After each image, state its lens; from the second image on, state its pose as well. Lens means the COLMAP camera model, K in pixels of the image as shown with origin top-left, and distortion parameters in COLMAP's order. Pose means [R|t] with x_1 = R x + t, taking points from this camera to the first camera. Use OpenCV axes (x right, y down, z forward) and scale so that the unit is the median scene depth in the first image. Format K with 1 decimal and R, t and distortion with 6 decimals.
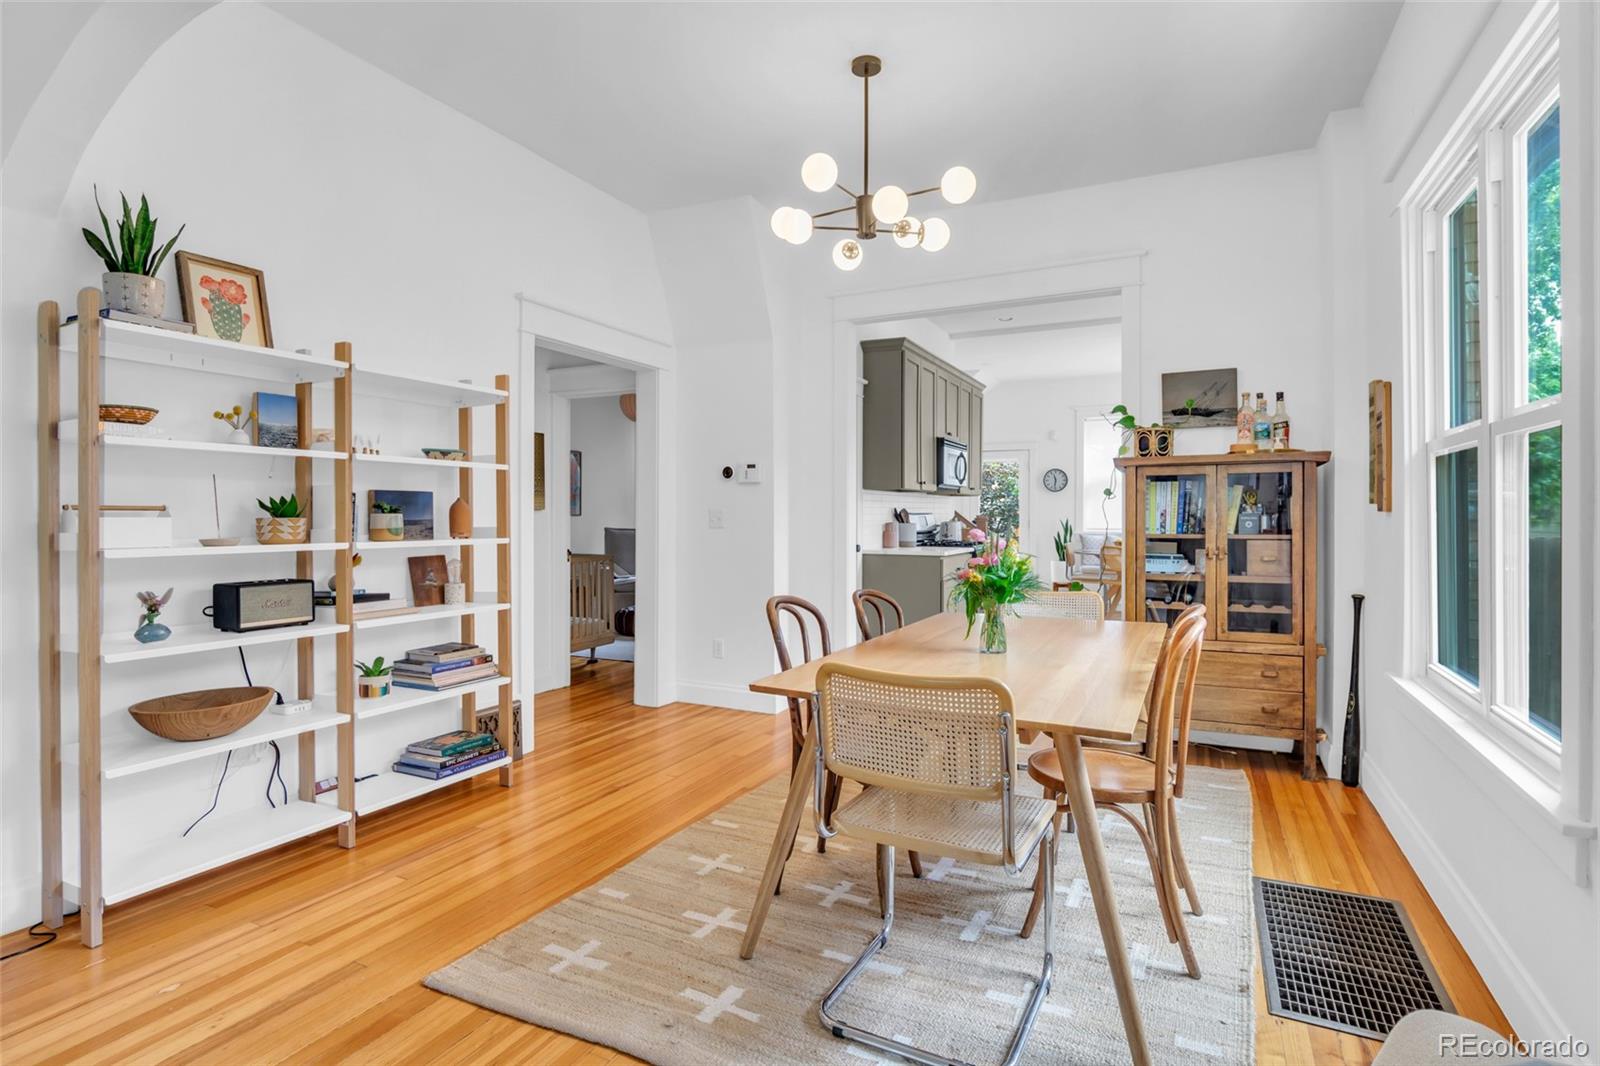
lens RADIAL K [[781.1, 0, 802.3], [0, 781.1, 518.4], [0, 0, 1]] dist [0.001344, -0.000027]
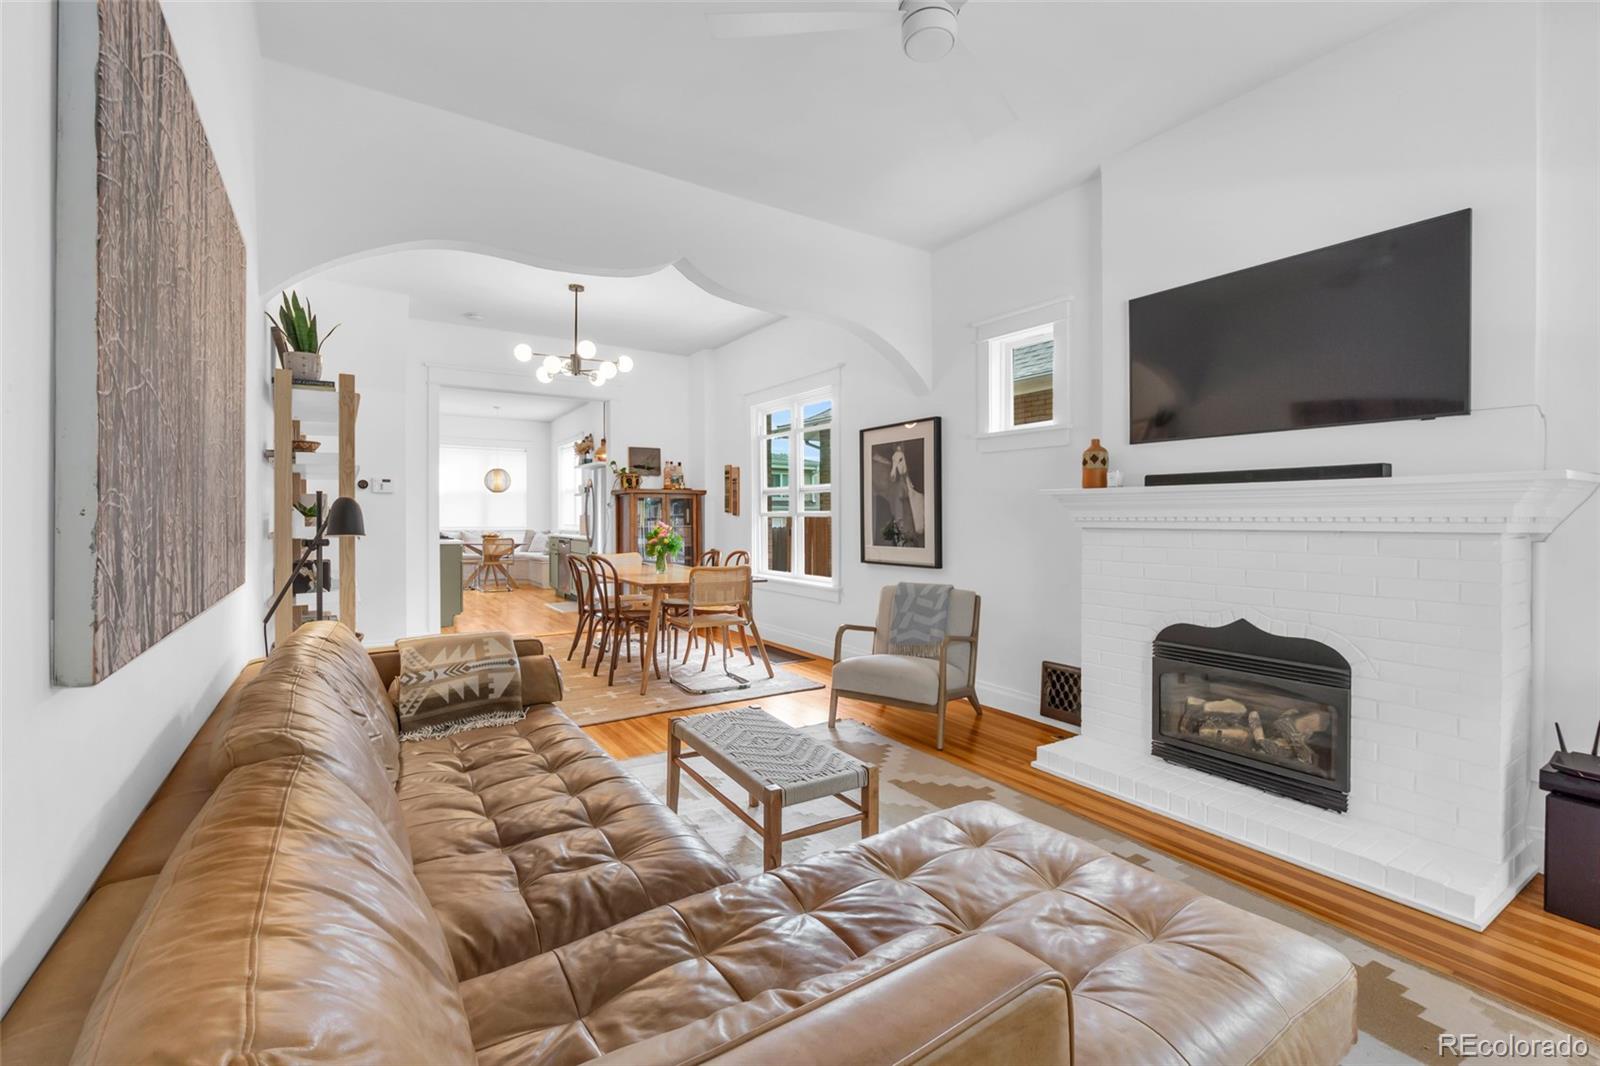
lens RADIAL K [[688.8, 0, 800.0], [0, 688.8, 517.3], [0, 0, 1]] dist [-0.004548, -0.000173]
pose [[0.501535, 0.001641, 0.865136, -0.913610], [0.008221, 0.999944, -0.006663, 0.010753], [-0.865098, 0.010453, 0.501494, -0.279721]]
